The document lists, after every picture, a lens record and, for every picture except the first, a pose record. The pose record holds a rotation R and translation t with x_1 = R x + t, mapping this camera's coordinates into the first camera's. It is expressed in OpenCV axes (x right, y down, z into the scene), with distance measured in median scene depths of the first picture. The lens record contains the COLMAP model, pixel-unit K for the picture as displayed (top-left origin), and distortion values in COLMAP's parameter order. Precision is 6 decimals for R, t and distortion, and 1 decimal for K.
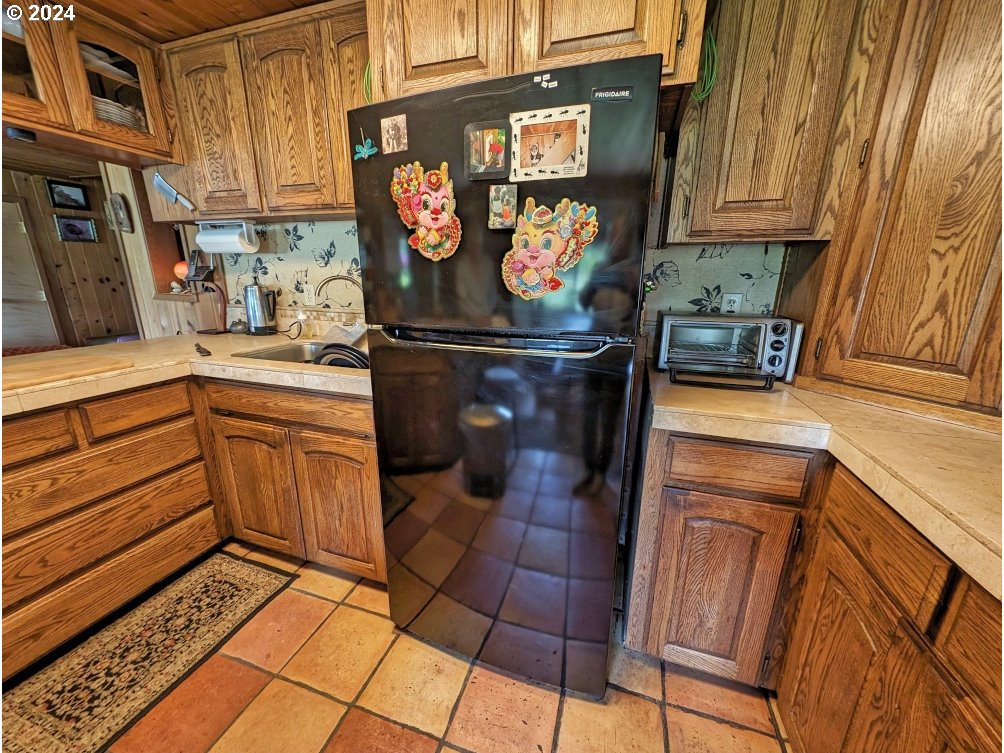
lens RADIAL K [[370.9, 0, 502.0], [0, 370.9, 376.5], [0, 0, 1]] dist [0.000266, -0.000008]
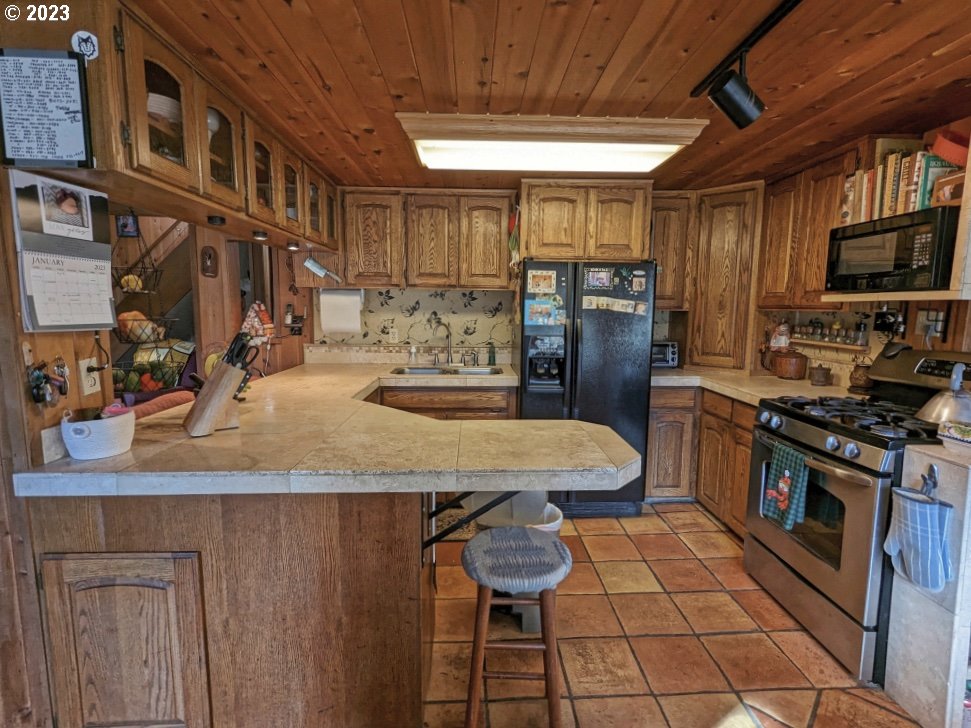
lens RADIAL K [[460.2, 0, 487.3], [0, 460.2, 367.6], [0, 0, 1]] dist [-0.001190, -0.000561]
pose [[0.940221, -0.044923, 0.337588, -1.151042], [0.088279, 0.989529, -0.114191, 0.199302], [-0.328923, 0.137166, 0.934342, -1.112289]]
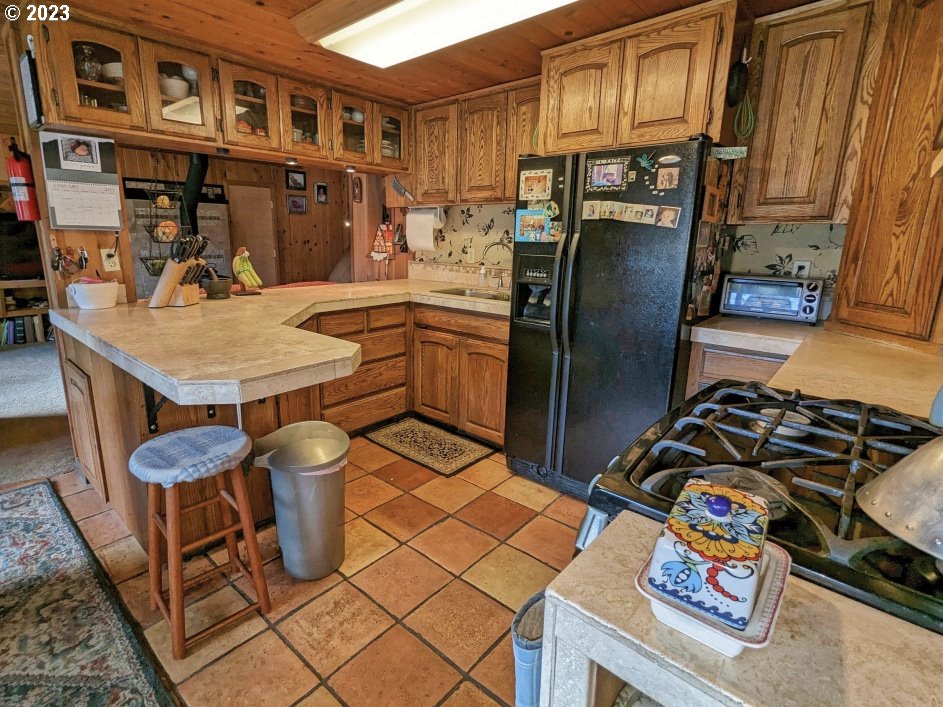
lens RADIAL K [[462.2, 0, 451.8], [0, 462.2, 337.1], [0, 0, 1]] dist [-0.001193, 0.001328]
pose [[0.916645, 0.089322, -0.389594, 0.170555], [-0.110086, 0.993431, -0.031250, 0.212898], [0.384244, 0.071534, 0.920456, -0.879594]]
